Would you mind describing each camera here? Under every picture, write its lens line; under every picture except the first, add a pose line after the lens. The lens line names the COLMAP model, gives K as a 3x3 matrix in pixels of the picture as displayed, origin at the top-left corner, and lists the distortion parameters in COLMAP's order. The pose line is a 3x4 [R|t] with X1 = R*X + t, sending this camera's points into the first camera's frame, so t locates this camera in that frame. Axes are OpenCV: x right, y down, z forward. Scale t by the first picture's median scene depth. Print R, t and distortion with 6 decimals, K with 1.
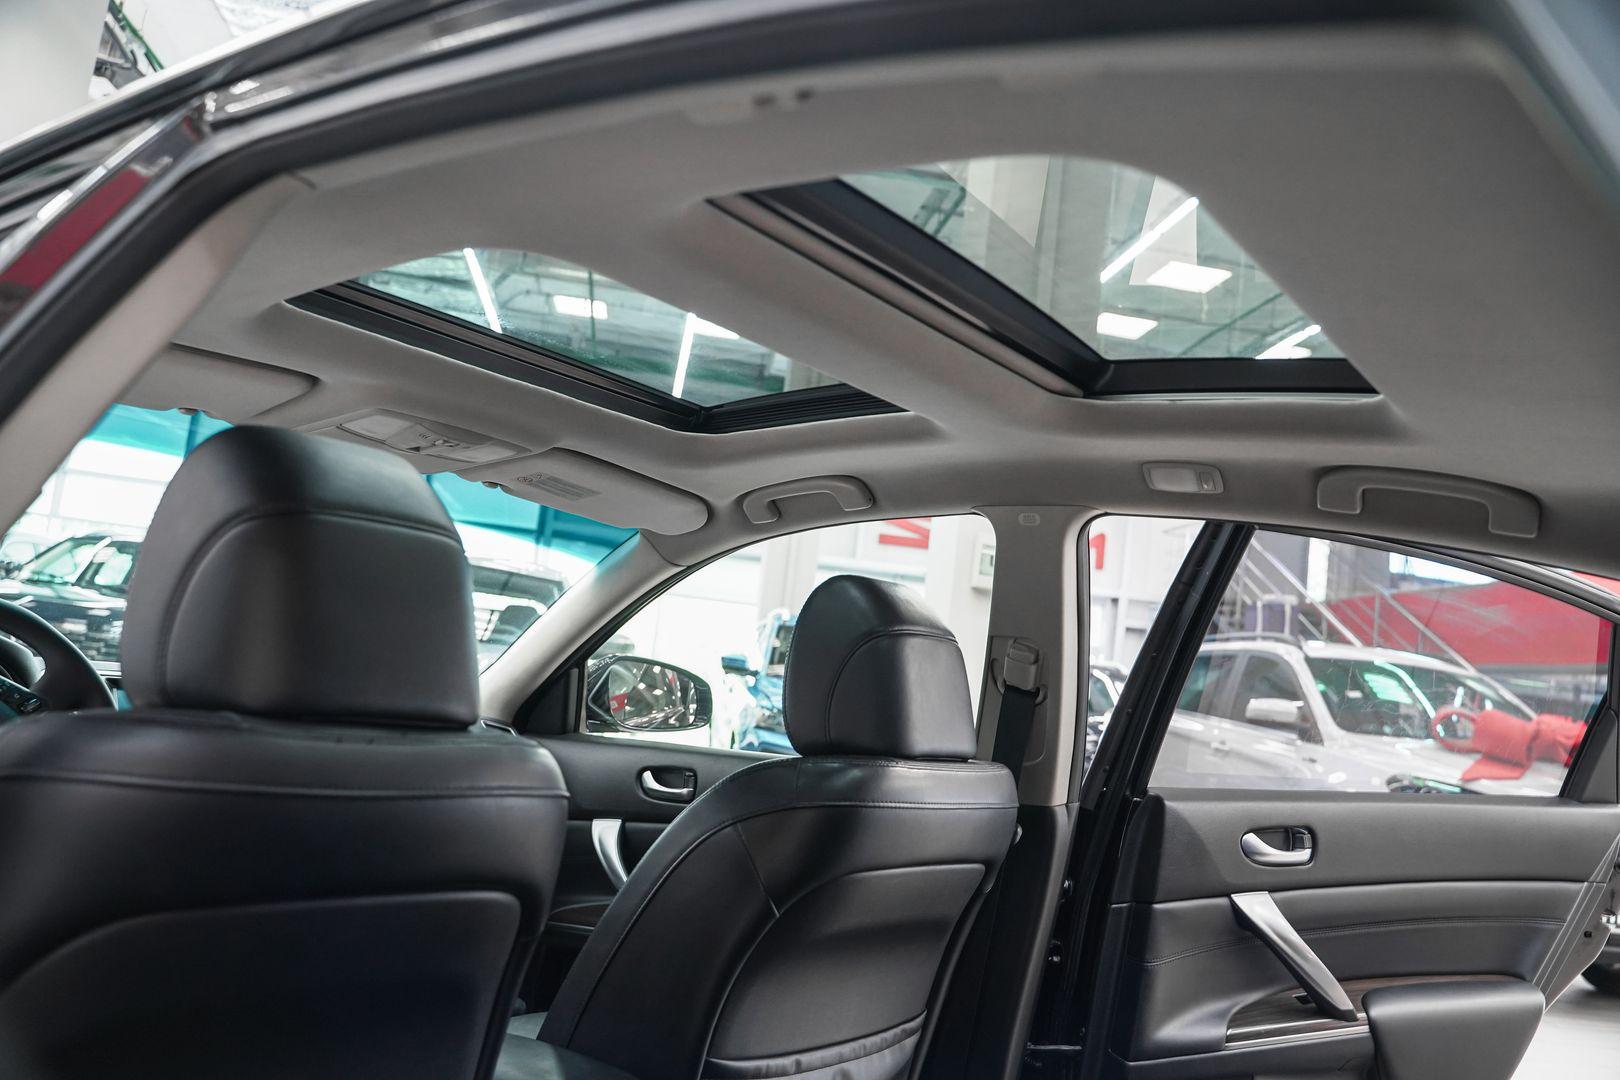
lens RADIAL K [[1308.0, 0, 807.0], [0, 1308.0, 549.3], [0, 0, 1]] dist [-0.108539, 0.080057]
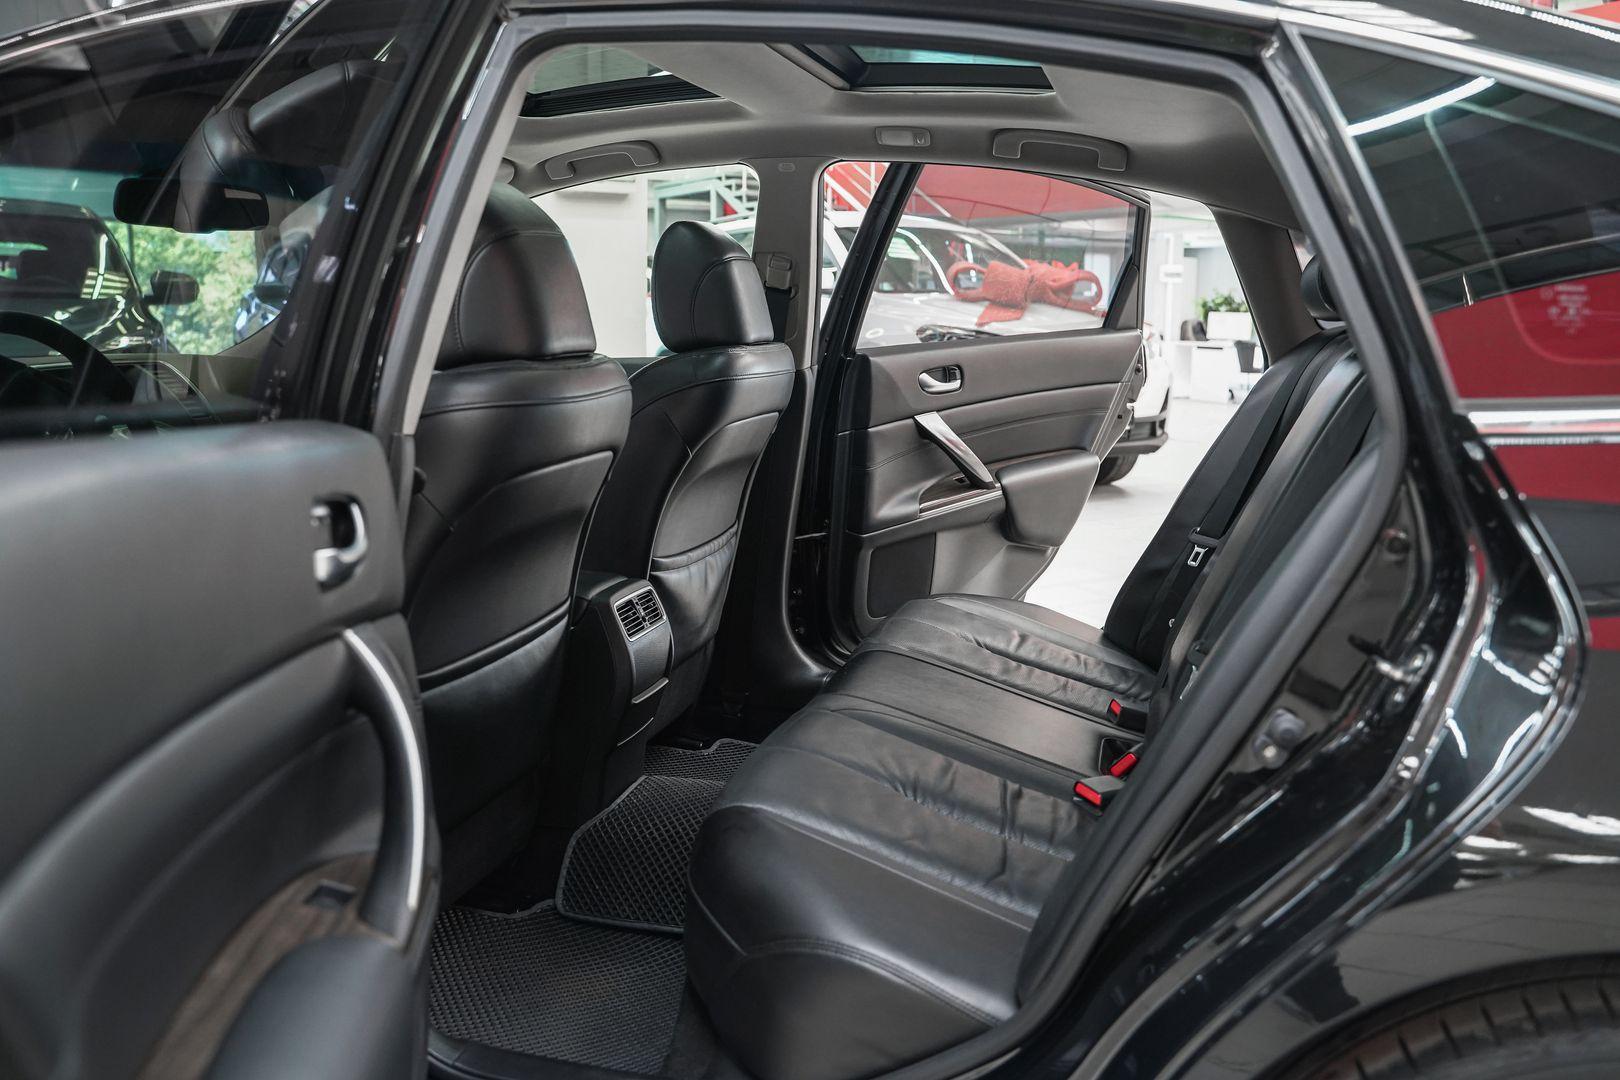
lens RADIAL K [[1308.0, 0, 812.1], [0, 1308.0, 535.4], [0, 0, 1]] dist [-0.108539, 0.080057]
pose [[0.926872, -0.164958, 0.337189, -0.300584], [0.056613, 0.949423, 0.308853, -0.067788], [-0.371083, -0.267178, 0.889333, -0.312327]]
